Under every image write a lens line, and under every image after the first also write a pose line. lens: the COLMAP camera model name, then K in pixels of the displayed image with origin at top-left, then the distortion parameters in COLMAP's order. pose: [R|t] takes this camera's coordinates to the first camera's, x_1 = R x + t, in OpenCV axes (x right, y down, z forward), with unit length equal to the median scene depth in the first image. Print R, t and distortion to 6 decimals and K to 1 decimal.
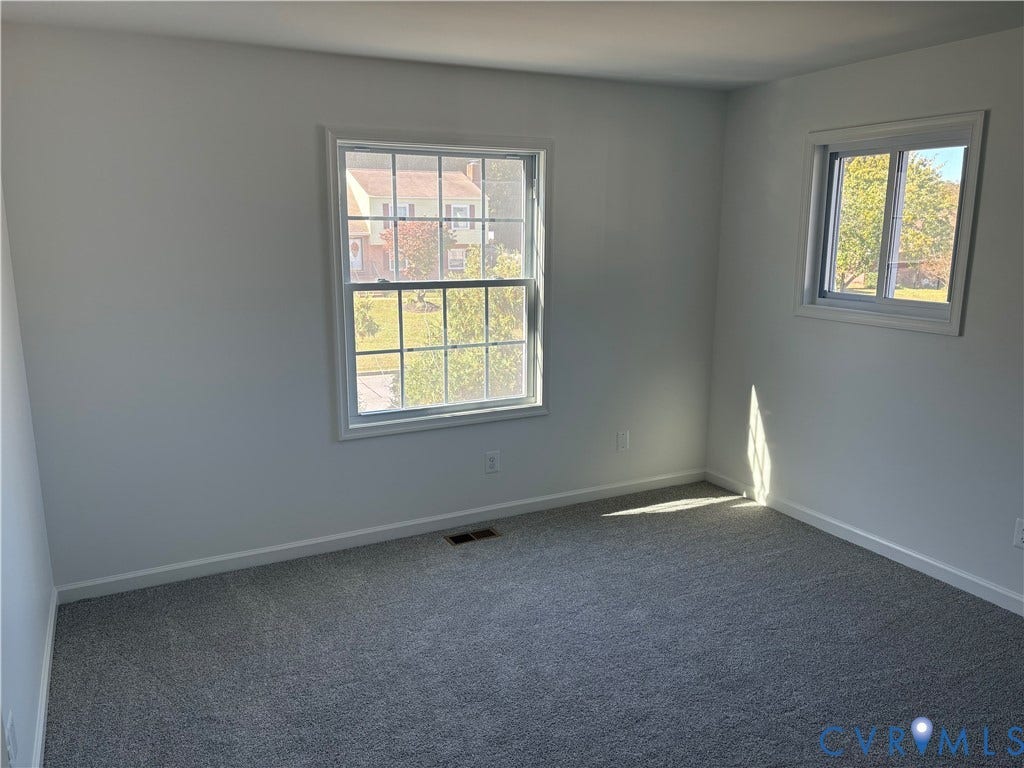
lens RADIAL K [[772.6, 0, 522.2], [0, 772.6, 385.1], [0, 0, 1]] dist [0.064671, -0.078561]
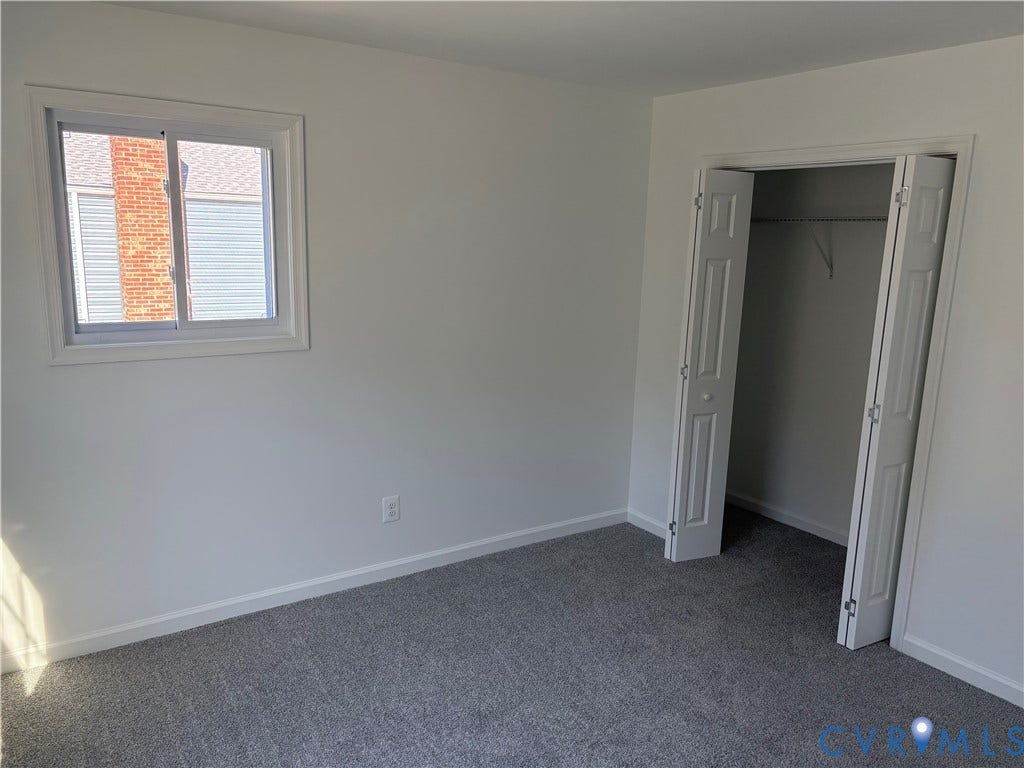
lens RADIAL K [[772.6, 0, 522.2], [0, 772.6, 385.1], [0, 0, 1]] dist [0.064671, -0.078561]
pose [[-0.119106, -0.208359, 0.970773, -0.401804], [0.166568, 0.959683, 0.226415, -0.188994], [-0.978810, 0.188667, -0.079598, 0.803929]]
